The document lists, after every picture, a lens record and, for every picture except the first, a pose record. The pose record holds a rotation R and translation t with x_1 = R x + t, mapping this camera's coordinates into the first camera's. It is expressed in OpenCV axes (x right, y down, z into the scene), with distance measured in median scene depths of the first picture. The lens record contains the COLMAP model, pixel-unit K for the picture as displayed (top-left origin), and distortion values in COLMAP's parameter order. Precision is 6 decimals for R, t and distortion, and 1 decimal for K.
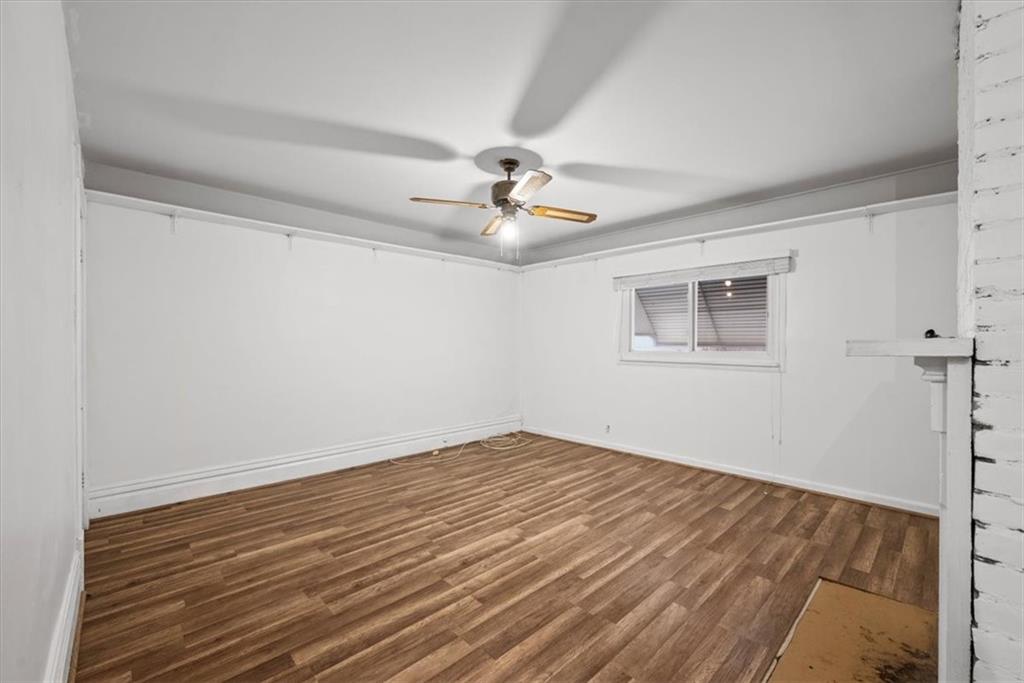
lens RADIAL K [[406.6, 0, 509.1], [0, 406.6, 342.1], [0, 0, 1]] dist [-0.002647, -0.000091]
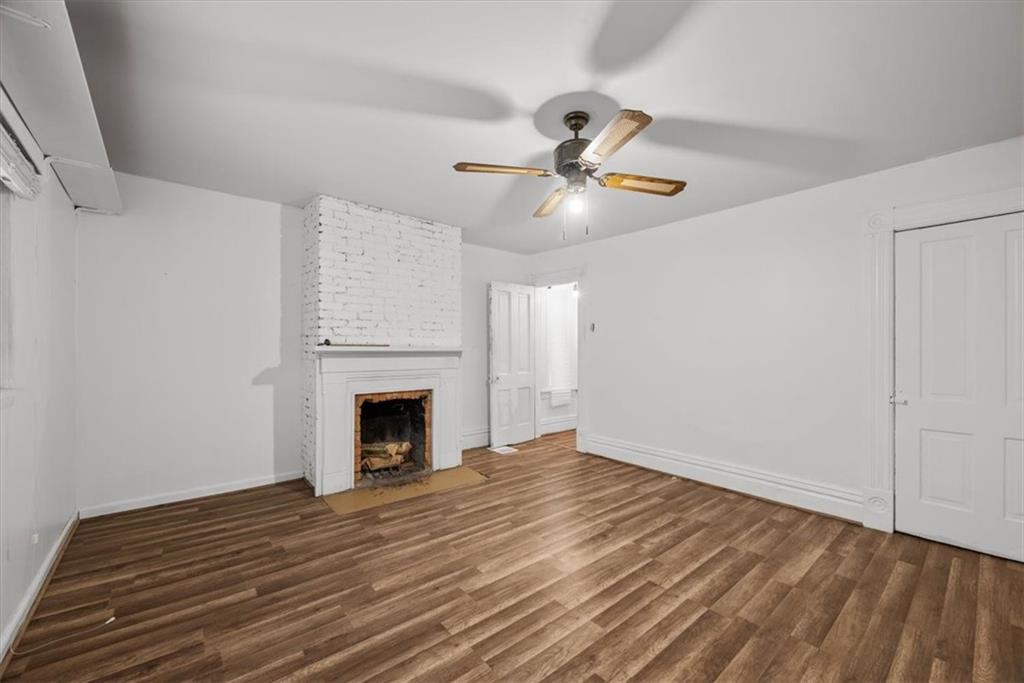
lens RADIAL K [[406.6, 0, 509.3], [0, 406.6, 344.5], [0, 0, 1]] dist [-0.002647, -0.000091]
pose [[-0.998216, -0.004567, 0.059525, 0.084089], [-0.005370, 0.999897, -0.013338, 0.007336], [-0.059458, -0.013634, -0.998138, 1.900575]]
